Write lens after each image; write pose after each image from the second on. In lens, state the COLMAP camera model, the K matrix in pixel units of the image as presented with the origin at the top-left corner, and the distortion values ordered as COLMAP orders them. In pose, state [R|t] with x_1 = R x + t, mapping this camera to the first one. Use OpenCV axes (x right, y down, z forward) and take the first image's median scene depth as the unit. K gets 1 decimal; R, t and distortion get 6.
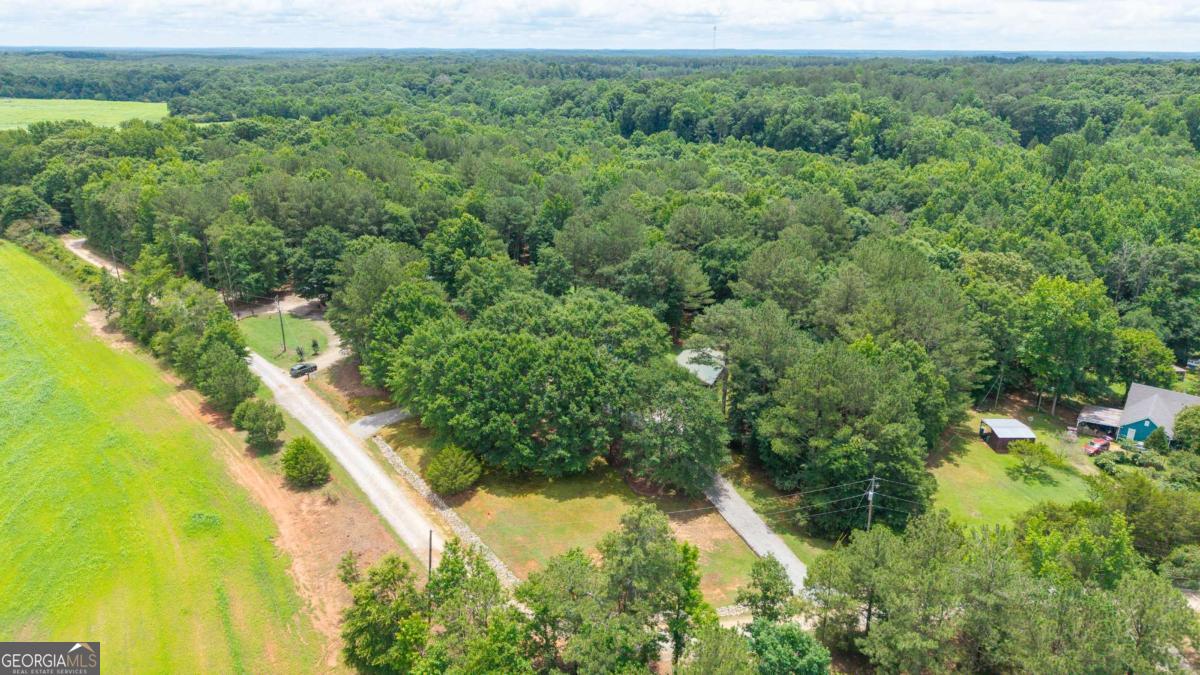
lens RADIAL K [[789.5, 0, 599.0], [0, 789.5, 363.1], [0, 0, 1]] dist [0.028871, -0.040262]
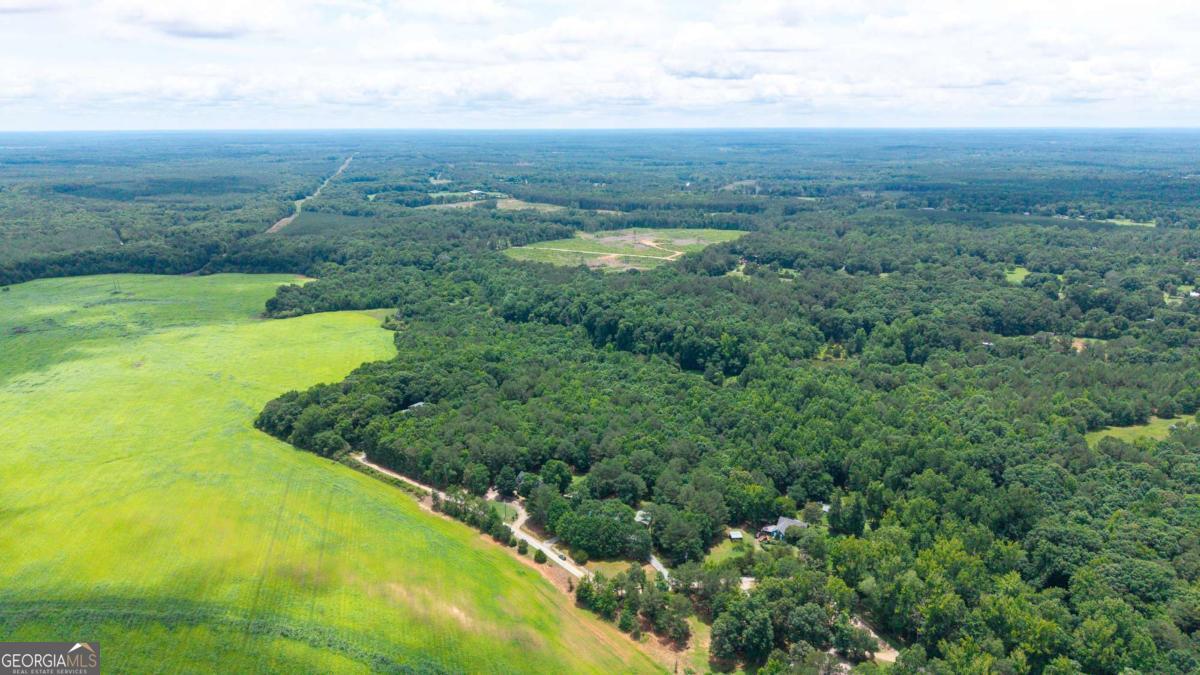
lens RADIAL K [[789.5, 0, 600.1], [0, 789.5, 334.4], [0, 0, 1]] dist [0.028871, -0.040262]
pose [[0.996382, -0.029045, 0.079870, -0.310413], [0.038733, 0.991704, -0.122569, -0.383452], [-0.075648, 0.125219, 0.989241, -2.463313]]
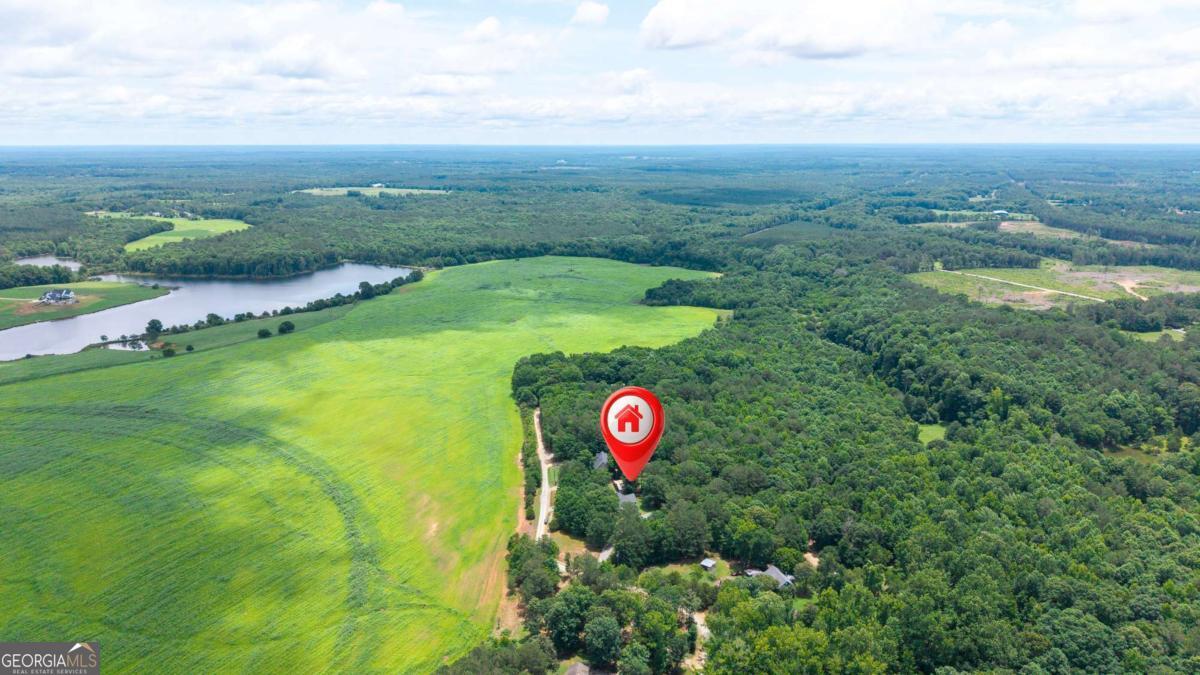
lens RADIAL K [[789.5, 0, 606.8], [0, 789.5, 335.4], [0, 0, 1]] dist [0.028871, -0.040262]
pose [[0.805769, 0.135250, -0.576579, 1.995116], [-0.215884, 0.973664, -0.073302, -0.513743], [0.551480, 0.183538, 0.813747, -2.110869]]
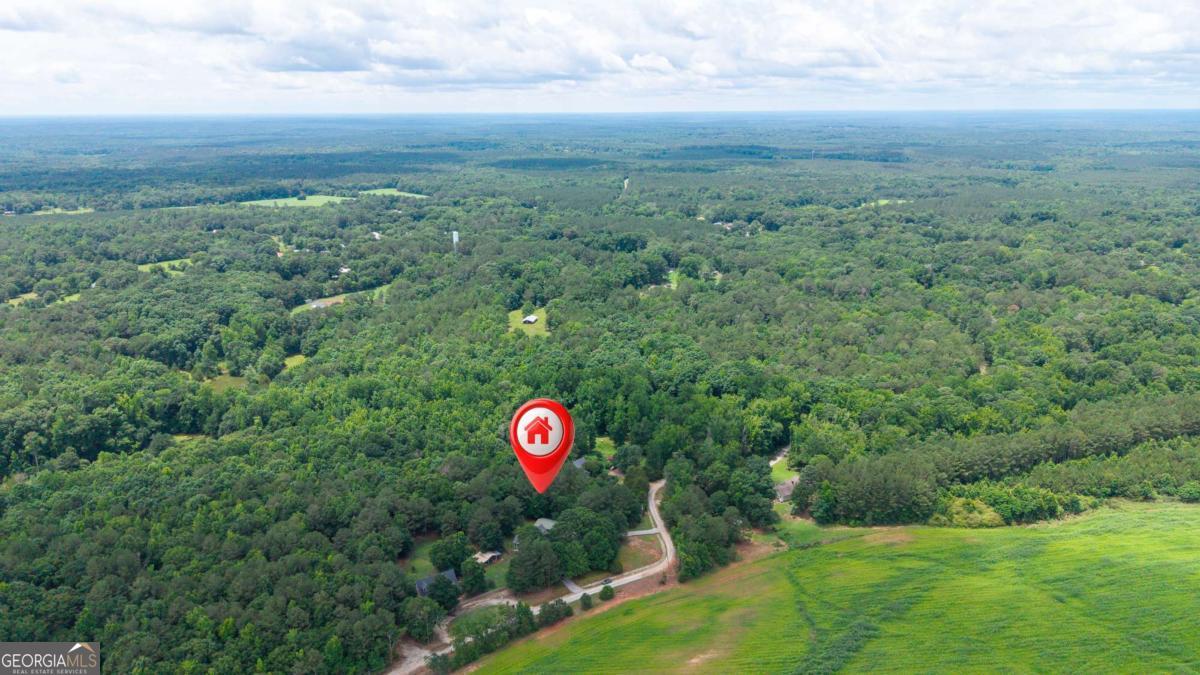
lens RADIAL K [[789.5, 0, 604.6], [0, 789.5, 339.8], [0, 0, 1]] dist [0.028871, -0.040262]
pose [[0.079242, -0.283436, 0.955711, -2.819647], [0.374550, 0.896945, 0.234952, -1.398484], [-0.923814, 0.339343, 0.177237, 0.049886]]
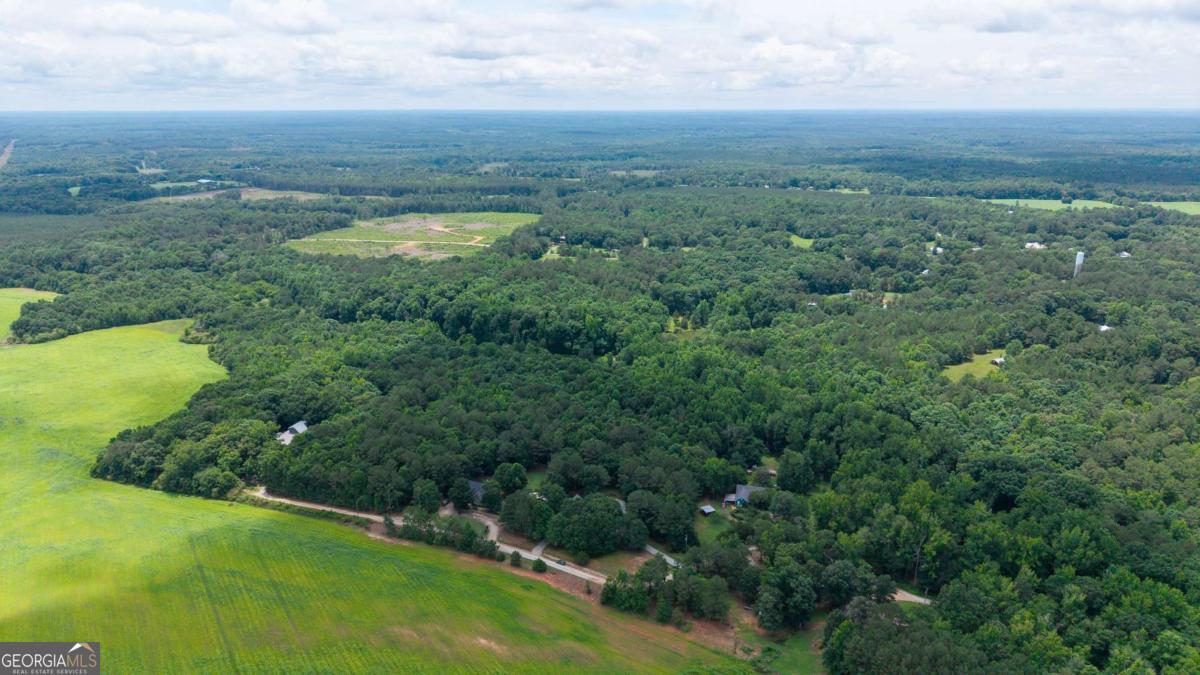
lens RADIAL K [[789.5, 0, 601.0], [0, 789.5, 339.7], [0, 0, 1]] dist [0.028871, -0.040262]
pose [[0.909987, -0.123471, 0.395826, -1.201772], [0.160581, 0.985080, -0.061891, -0.517648], [-0.382279, 0.119882, 0.916237, -2.104558]]
